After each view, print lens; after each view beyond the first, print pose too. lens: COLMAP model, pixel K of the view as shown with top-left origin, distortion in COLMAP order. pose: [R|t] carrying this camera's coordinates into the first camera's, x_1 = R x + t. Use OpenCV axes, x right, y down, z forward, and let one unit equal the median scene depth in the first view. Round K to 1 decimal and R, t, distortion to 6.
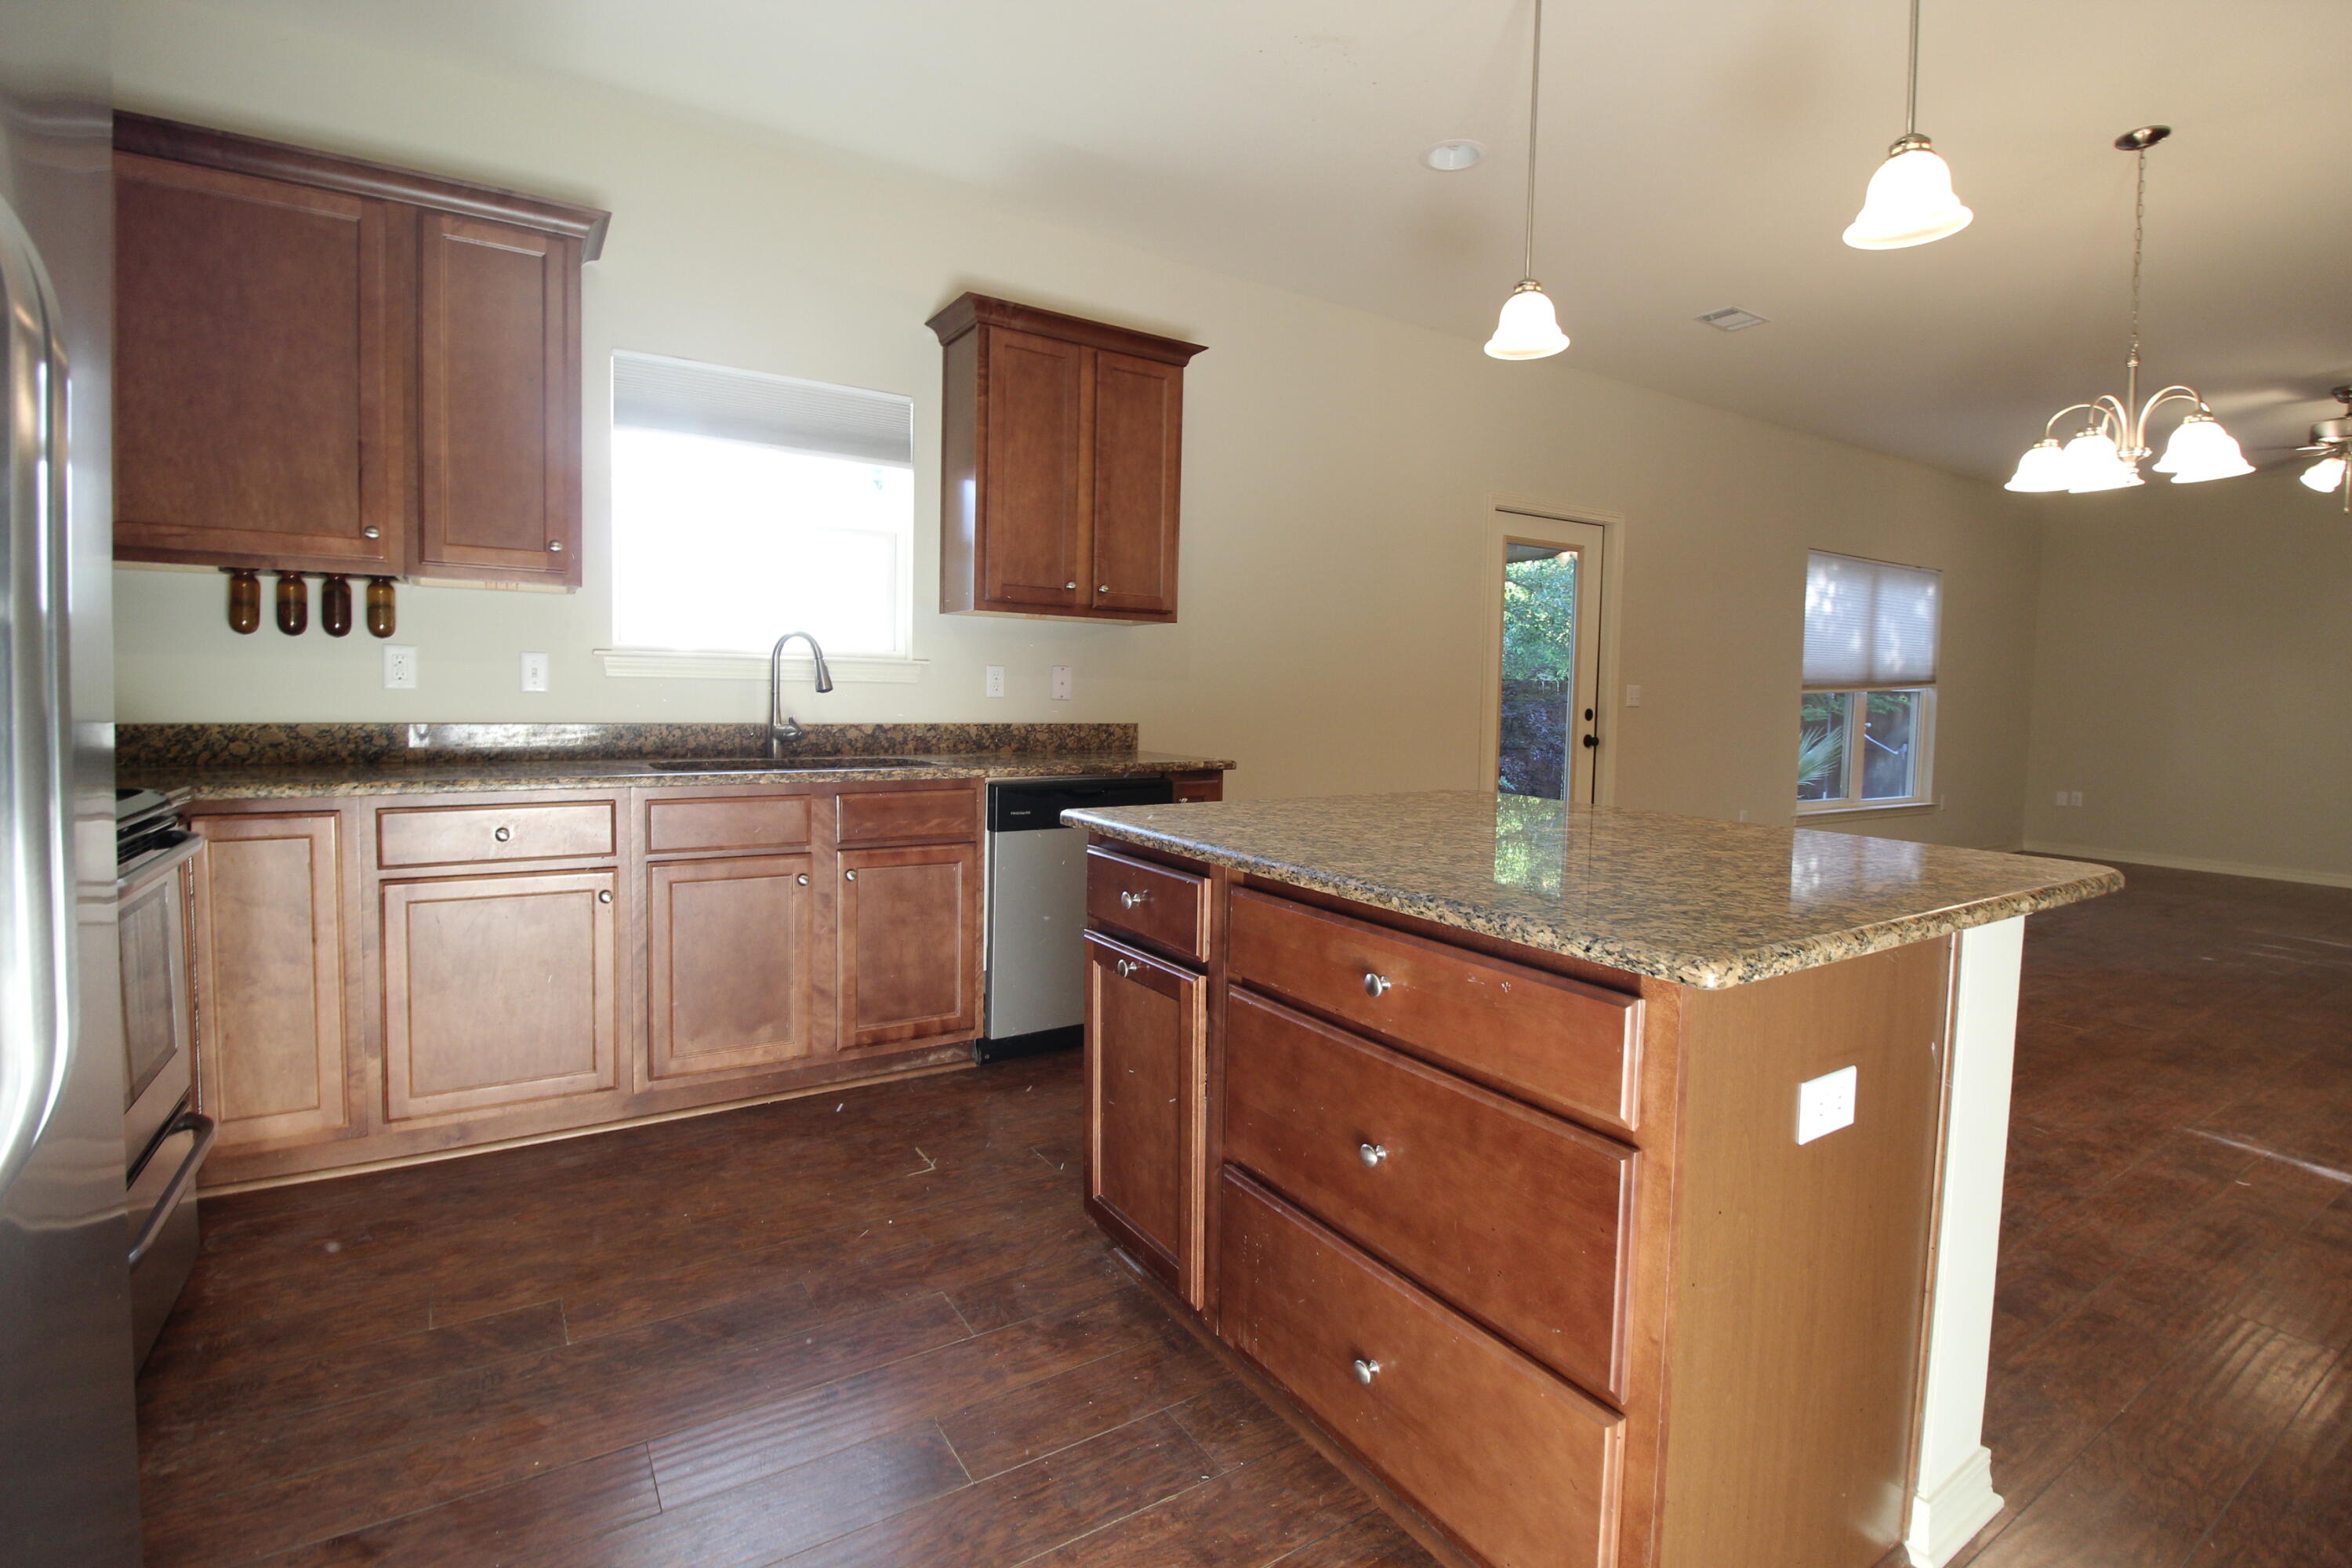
lens RADIAL K [[1084.8, 0, 1187.3], [0, 1084.8, 755.1], [0, 0, 1]] dist [0.002924, -0.015369]
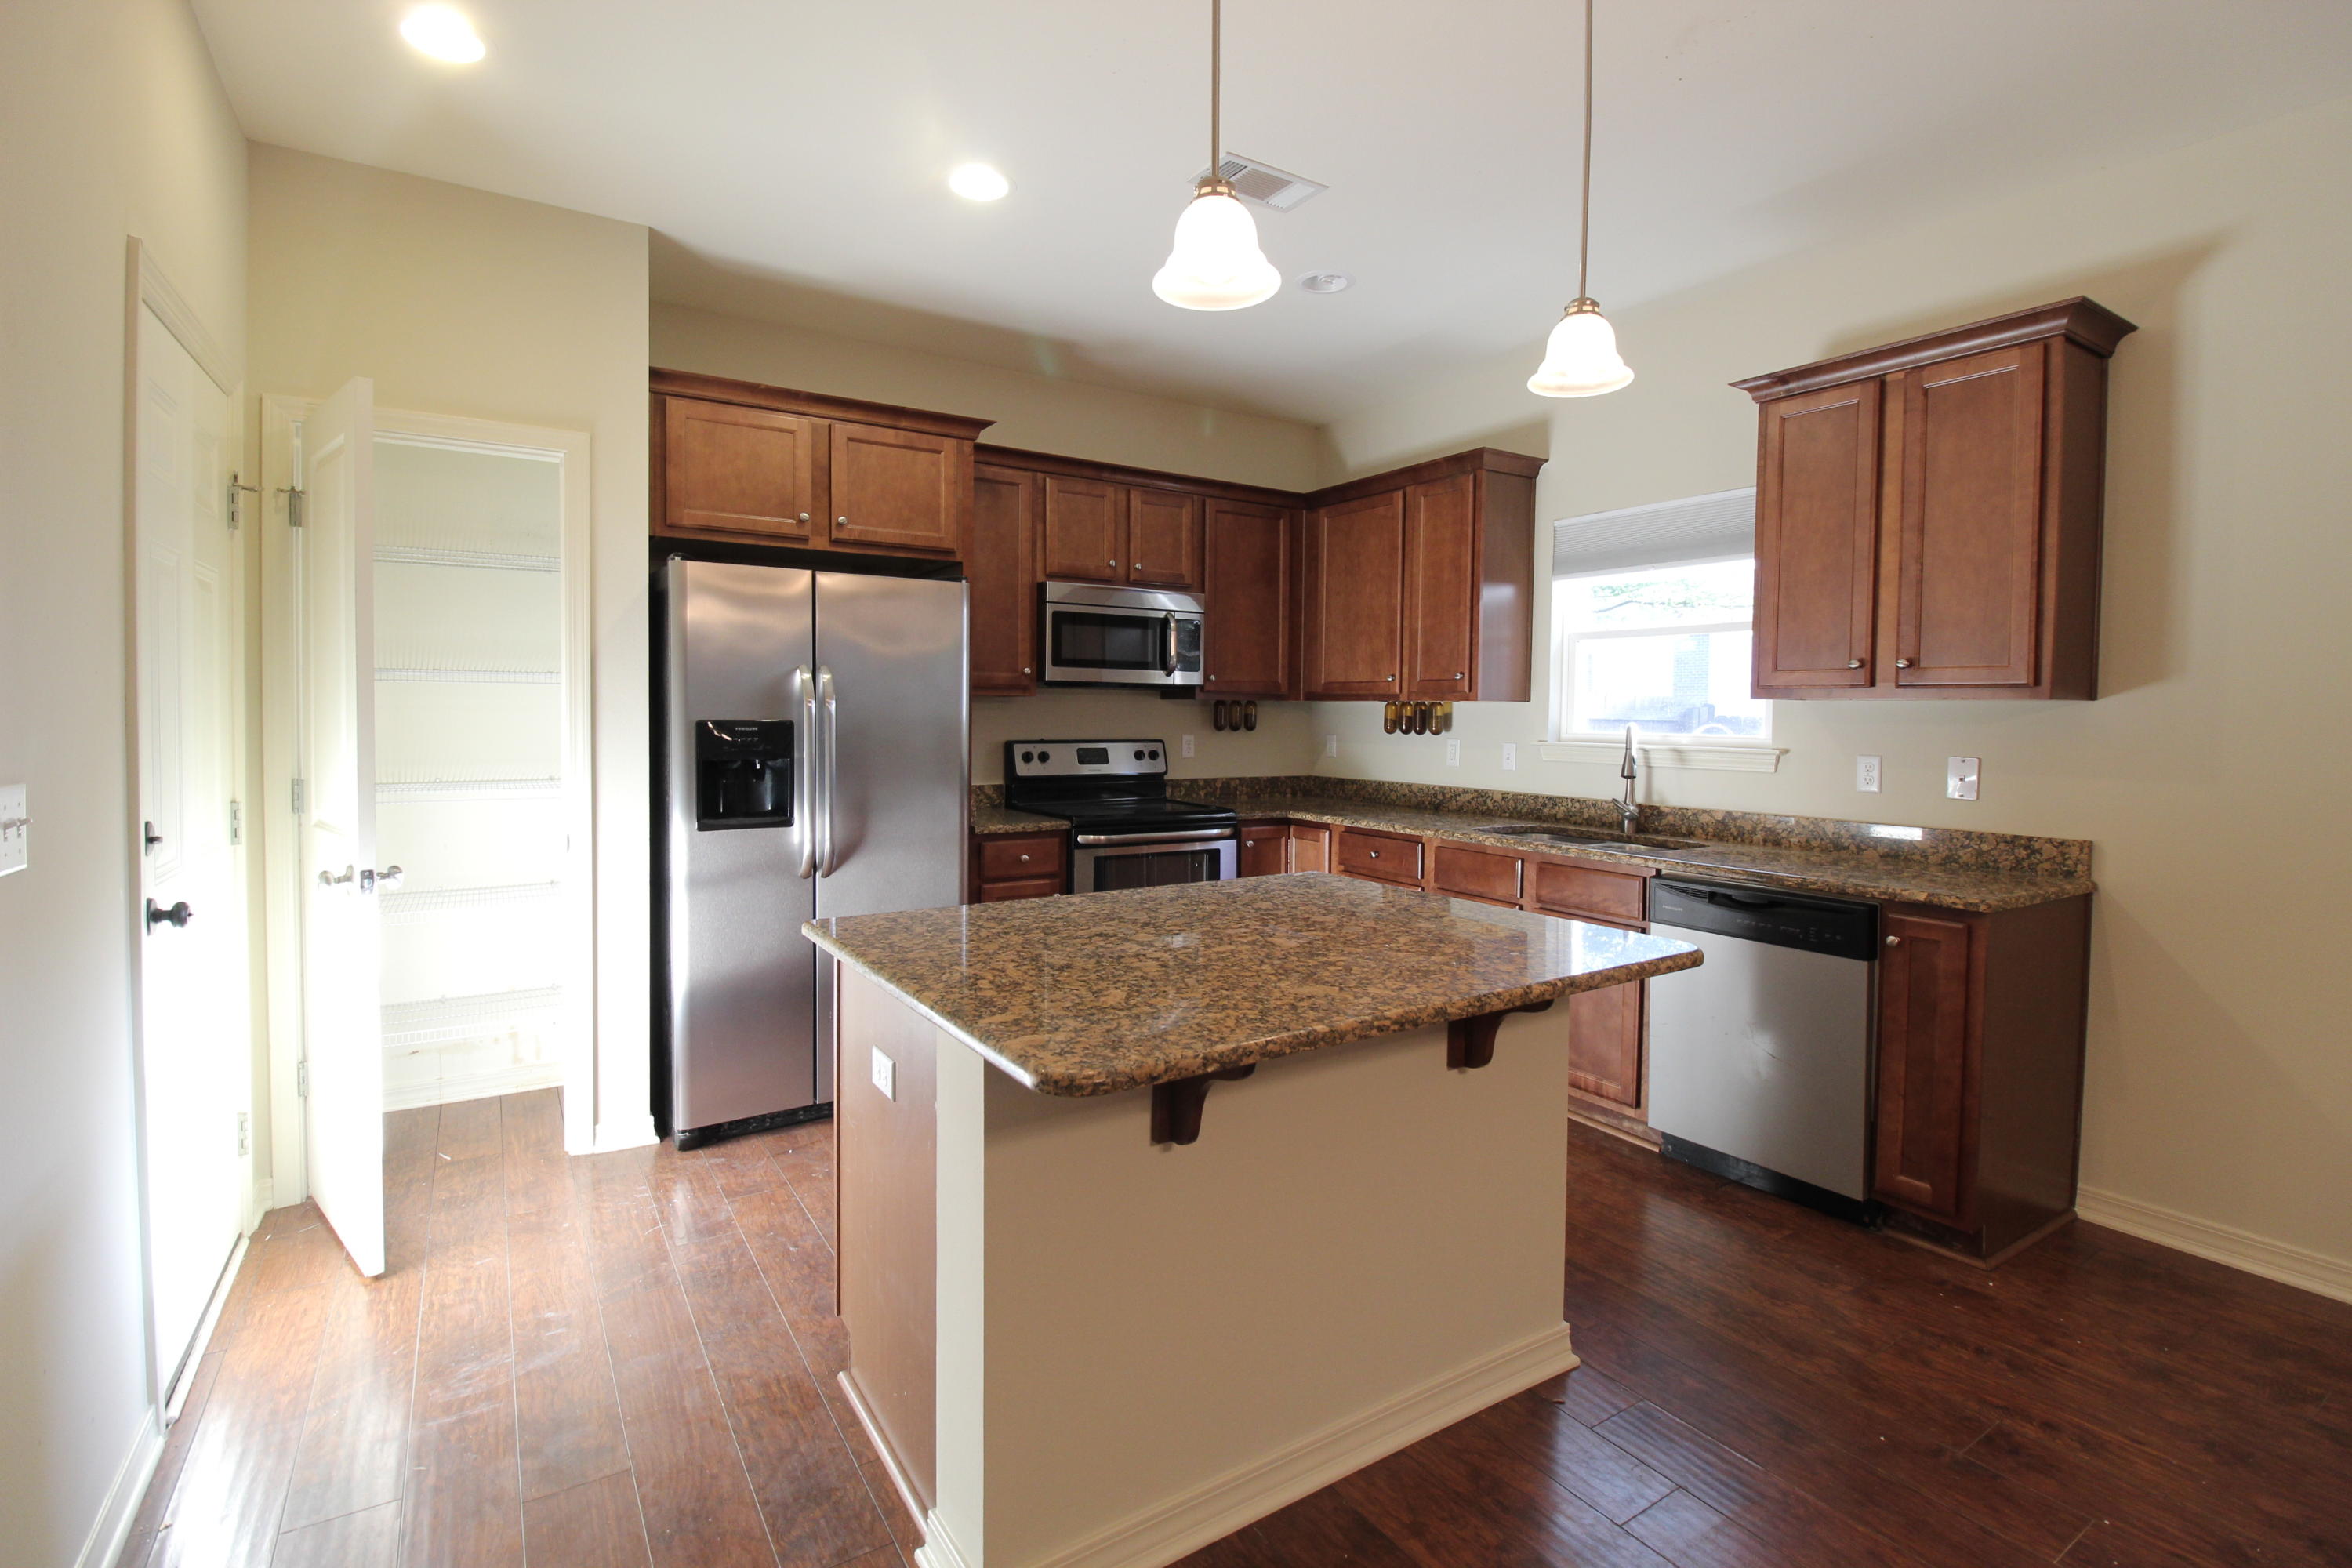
lens RADIAL K [[1084.8, 0, 1187.3], [0, 1084.8, 755.1], [0, 0, 1]] dist [0.002924, -0.015369]
pose [[0.004744, 0.021552, -0.999756, 0.760323], [-0.068356, 0.997436, 0.021177, -0.070716], [0.997650, 0.068239, 0.006205, 0.496512]]
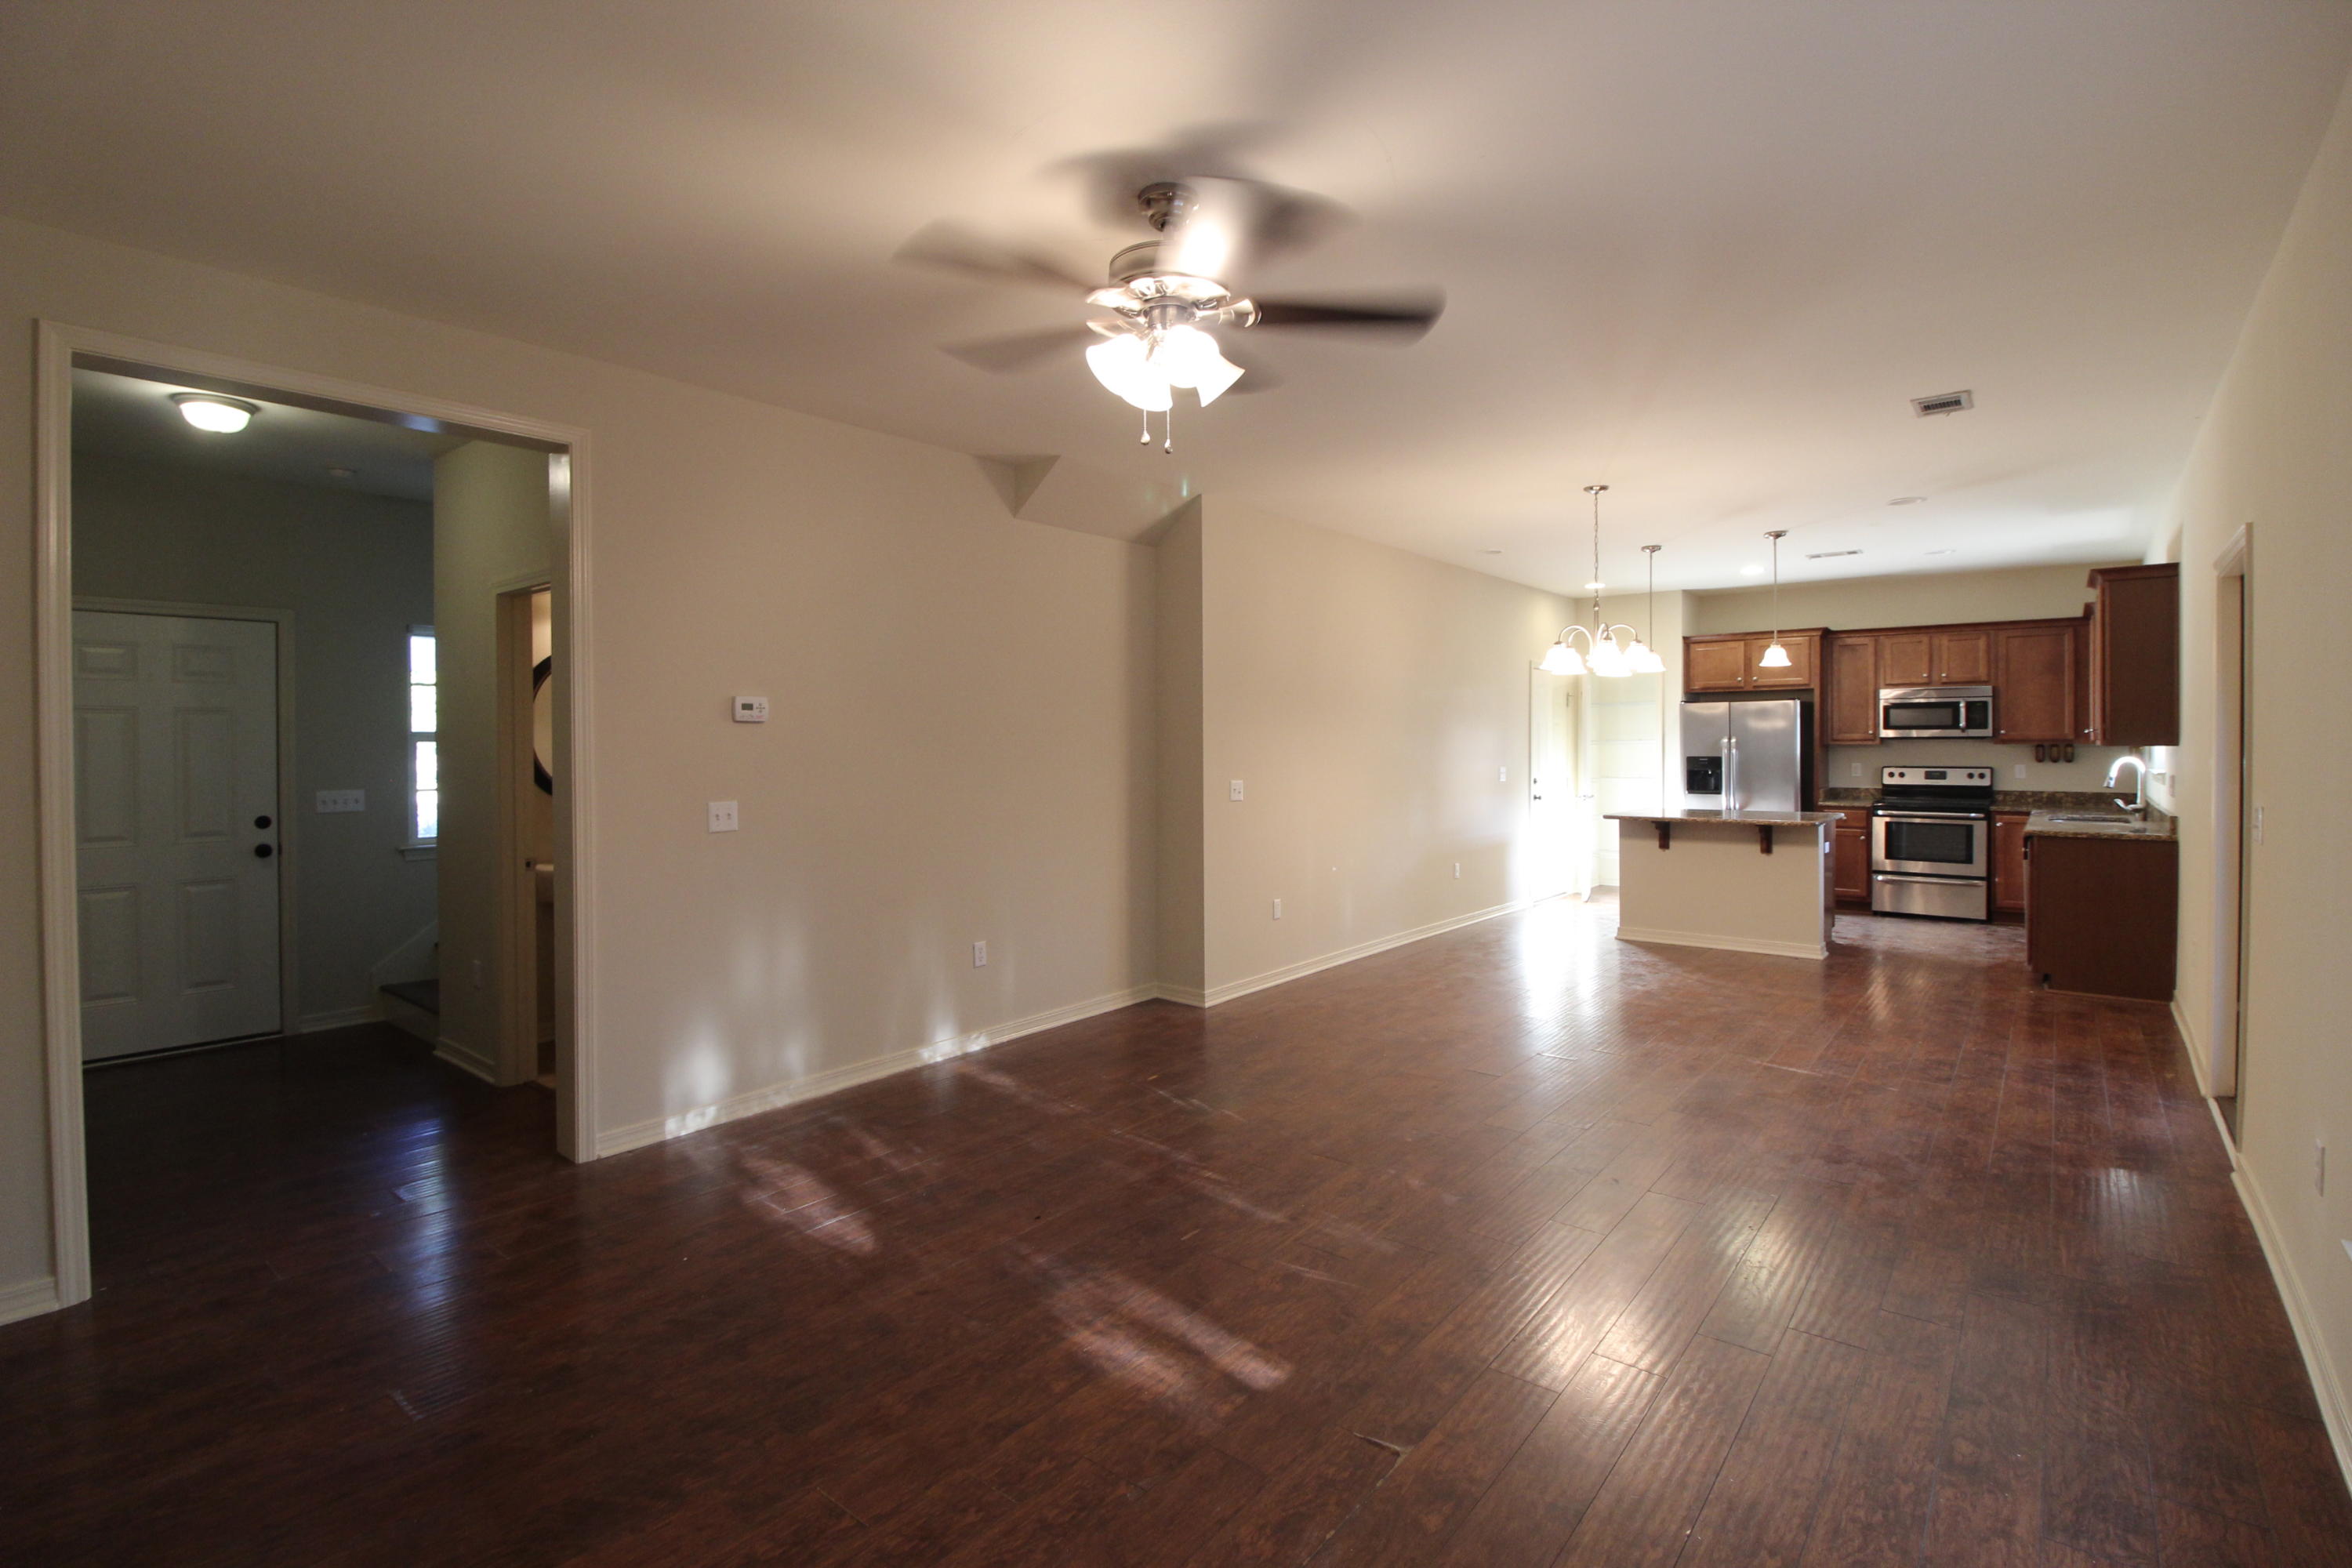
lens RADIAL K [[1084.8, 0, 1187.3], [0, 1084.8, 755.1], [0, 0, 1]] dist [0.002924, -0.015369]
pose [[-0.949867, -0.011186, -0.312455, 1.885048], [-0.031695, 0.997657, 0.060635, -0.179849], [0.311044, 0.067498, -0.947995, 2.276565]]
